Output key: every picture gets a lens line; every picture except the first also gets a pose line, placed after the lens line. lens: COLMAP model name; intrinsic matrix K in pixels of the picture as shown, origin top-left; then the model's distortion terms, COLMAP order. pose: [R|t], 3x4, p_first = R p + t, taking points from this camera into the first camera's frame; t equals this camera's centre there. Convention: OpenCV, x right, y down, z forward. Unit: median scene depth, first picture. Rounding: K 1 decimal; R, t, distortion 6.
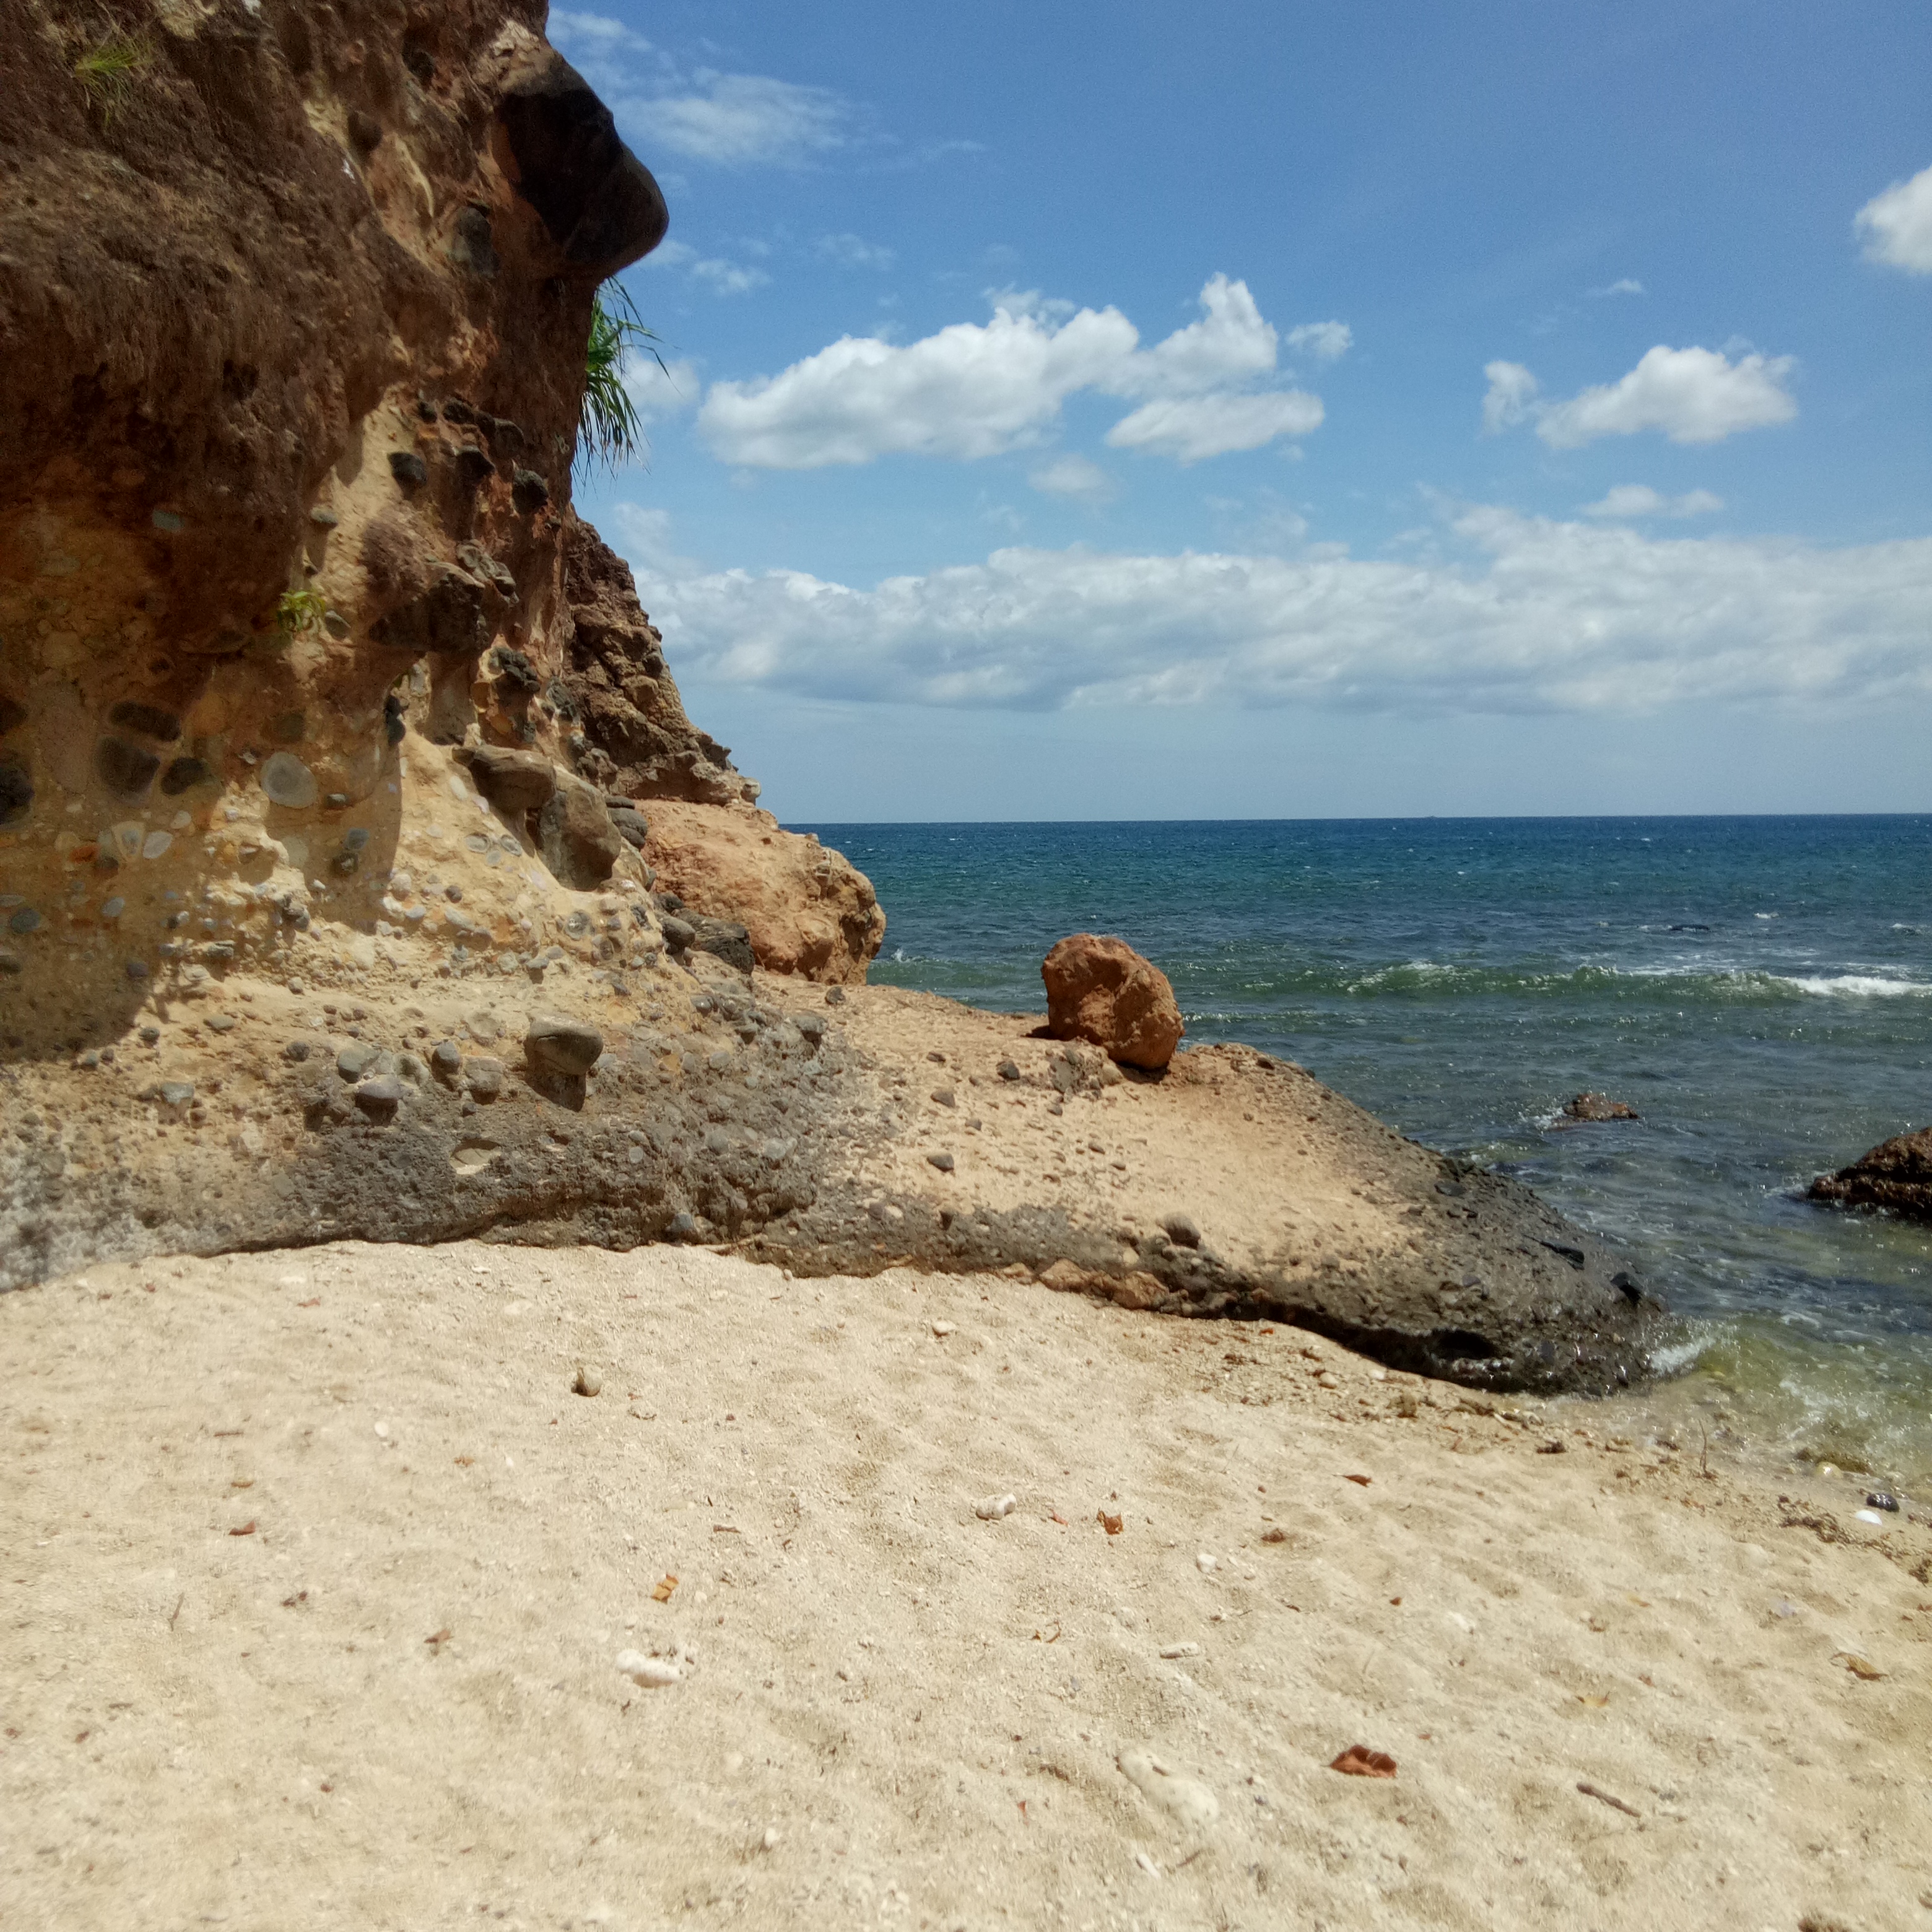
lens RADIAL K [[1936.2, 0, 966.2], [0, 1936.2, 962.1], [0, 0, 1]] dist [0.015603, 0.000000]
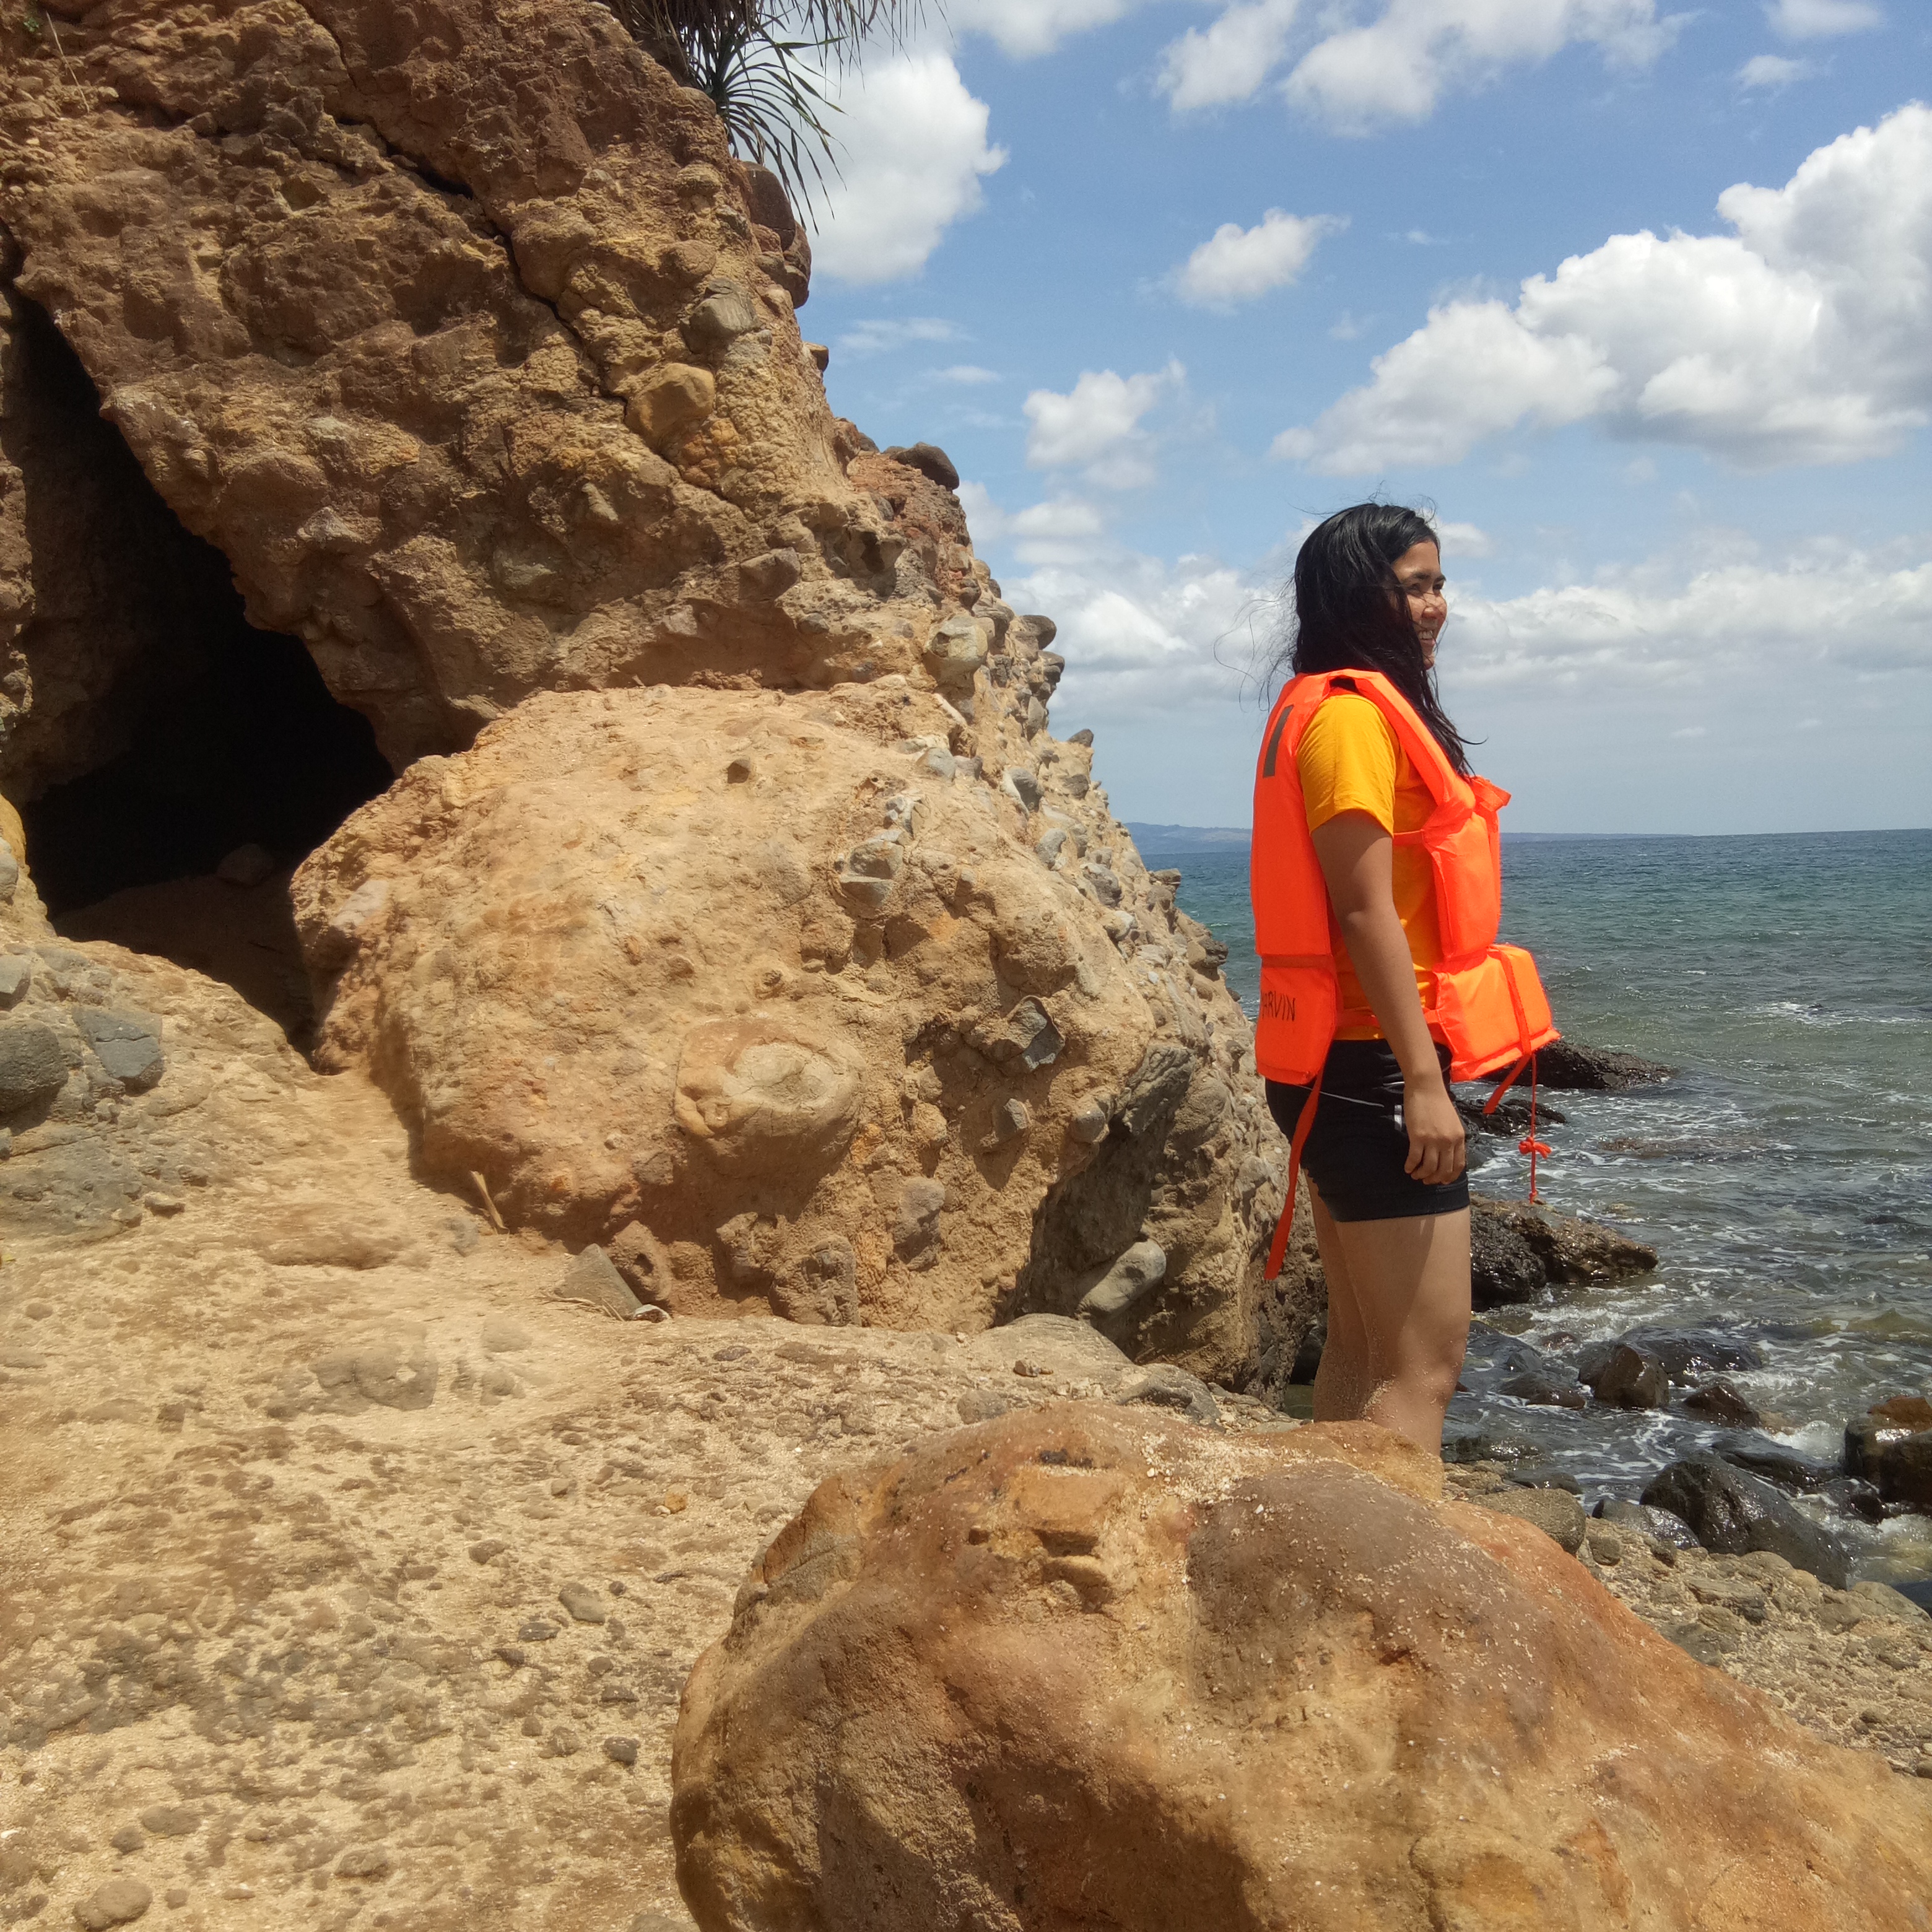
lens RADIAL K [[1936.2, 0, 965.8], [0, 1936.2, 968.0], [0, 0, 1]] dist [0.015603, 0.000000]
pose [[0.846602, 0.011490, -0.532102, 0.085890], [-0.013621, 0.999907, -0.000081, -0.030069], [0.532051, 0.007316, 0.846680, 0.714961]]
